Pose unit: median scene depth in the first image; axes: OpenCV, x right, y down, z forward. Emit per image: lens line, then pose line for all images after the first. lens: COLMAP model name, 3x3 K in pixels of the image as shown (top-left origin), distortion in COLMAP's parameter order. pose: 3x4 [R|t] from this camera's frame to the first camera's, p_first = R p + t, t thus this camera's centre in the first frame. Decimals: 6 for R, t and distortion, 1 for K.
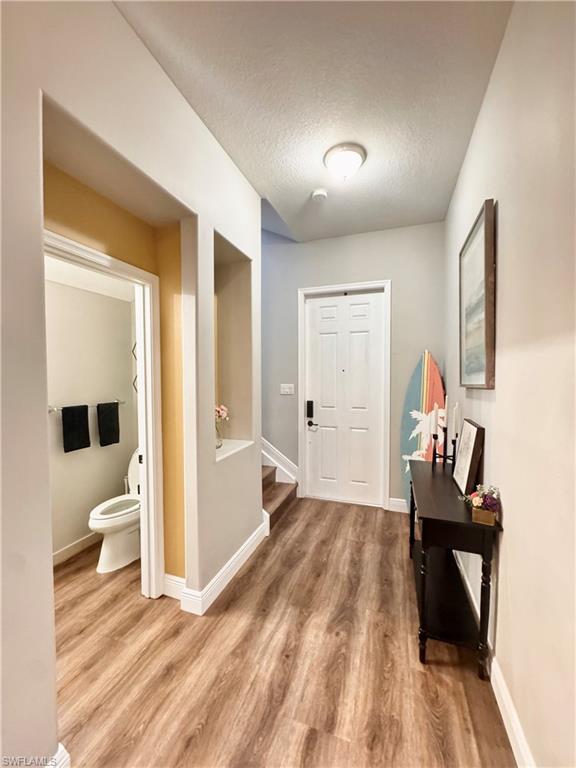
lens RADIAL K [[306.2, 0, 290.7], [0, 306.2, 384.9], [0, 0, 1]] dist [-0.003014, 0.000256]
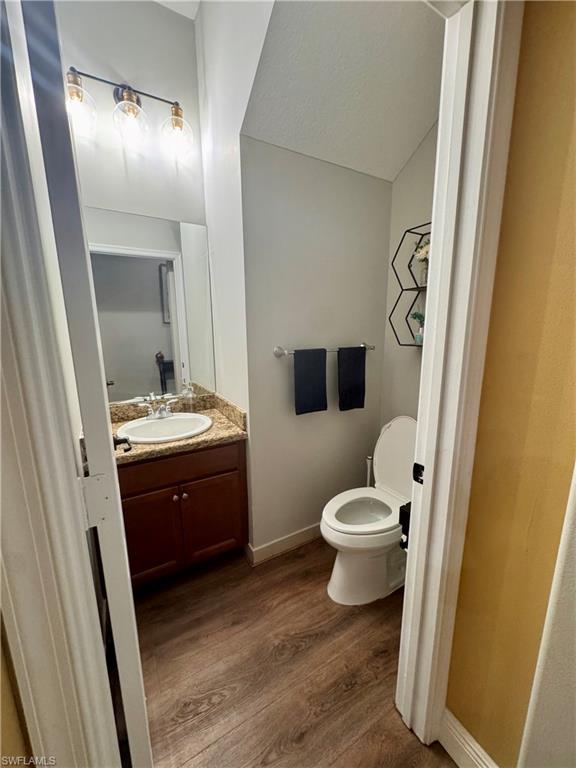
lens RADIAL K [[306.2, 0, 290.5], [0, 306.2, 382.6], [0, 0, 1]] dist [-0.003014, 0.000256]
pose [[0.762144, 0.121732, -0.635860, -0.308932], [-0.019862, 0.986097, 0.164977, 0.032429], [0.647103, -0.113107, 0.753966, 0.467667]]
